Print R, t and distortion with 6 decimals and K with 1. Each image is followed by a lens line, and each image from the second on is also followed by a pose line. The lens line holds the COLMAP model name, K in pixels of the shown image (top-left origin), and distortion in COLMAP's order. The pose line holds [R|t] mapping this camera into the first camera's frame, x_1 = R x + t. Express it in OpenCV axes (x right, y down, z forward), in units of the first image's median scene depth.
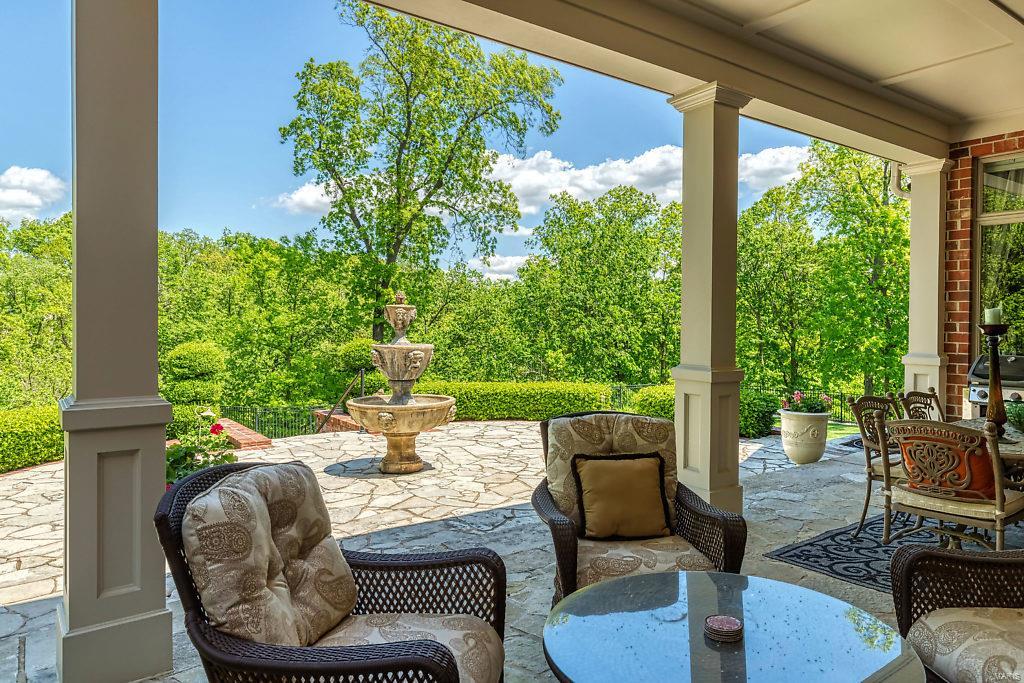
lens RADIAL K [[684.5, 0, 512.0], [0, 684.5, 341.5], [0, 0, 1]] dist [-0.010783, -0.002106]
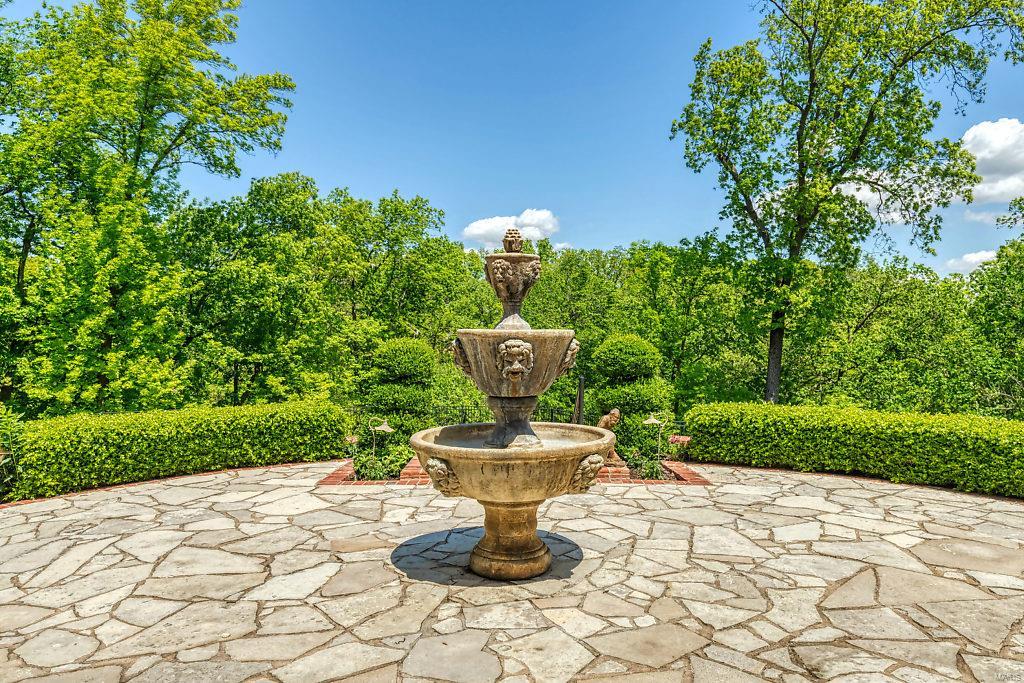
lens RADIAL K [[684.5, 0, 512.0], [0, 684.5, 341.5], [0, 0, 1]] dist [-0.010783, -0.002106]
pose [[0.814834, 0.003915, -0.579681, 0.029288], [-0.013390, 0.999838, -0.012069, 0.004098], [0.579540, 0.017596, 0.814754, 0.115706]]
